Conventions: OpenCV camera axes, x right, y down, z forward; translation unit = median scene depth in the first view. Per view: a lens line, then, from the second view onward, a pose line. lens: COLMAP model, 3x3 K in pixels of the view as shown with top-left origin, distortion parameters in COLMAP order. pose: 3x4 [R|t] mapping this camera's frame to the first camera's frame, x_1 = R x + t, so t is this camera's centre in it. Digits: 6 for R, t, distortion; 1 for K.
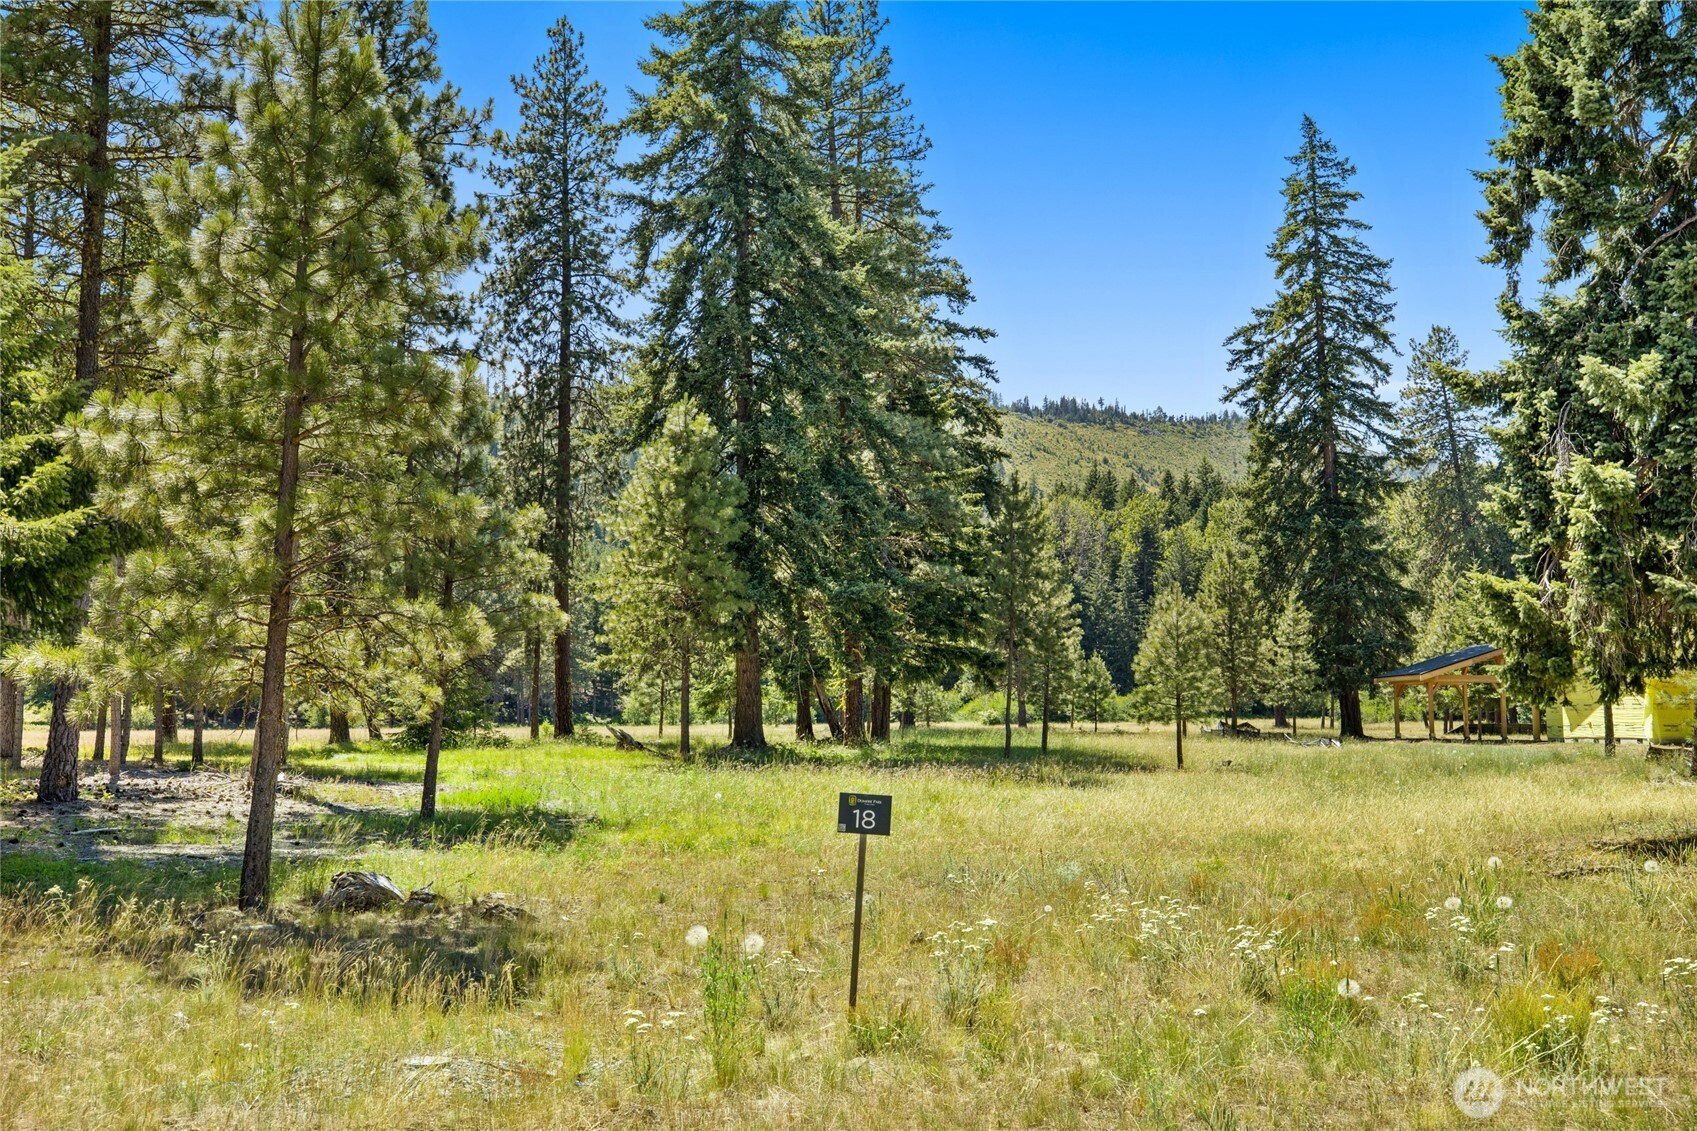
lens RADIAL K [[1711.0, 0, 847.5], [0, 1711.0, 522.0], [0, 0, 1]] dist [-0.005371, 0.011782]
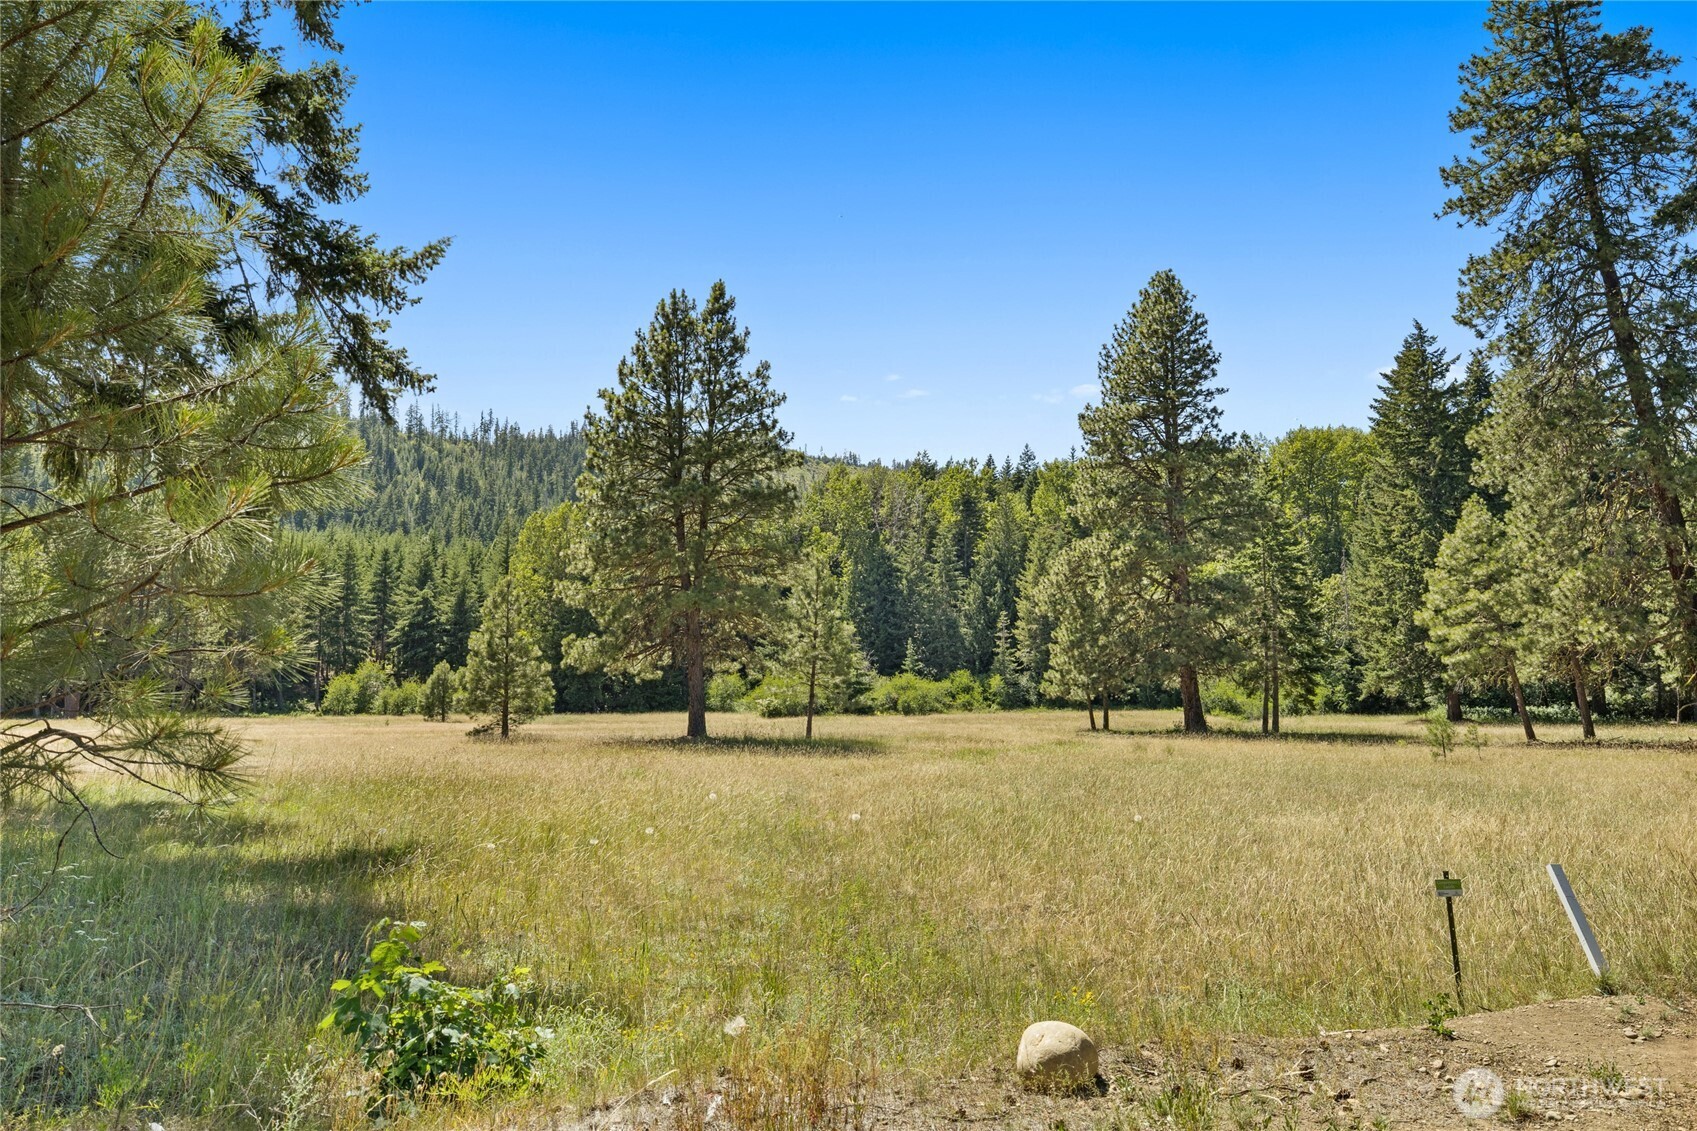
lens RADIAL K [[1201.3, 0, 848.5], [0, 1201.3, 565.5], [0, 0, 1]] dist [0.000589, 0.000019]
pose [[0.997169, 0.013459, 0.073975, 0.276242], [-0.013677, 0.999903, 0.002450, 0.164823], [-0.073935, -0.003455, 0.997257, 1.567587]]
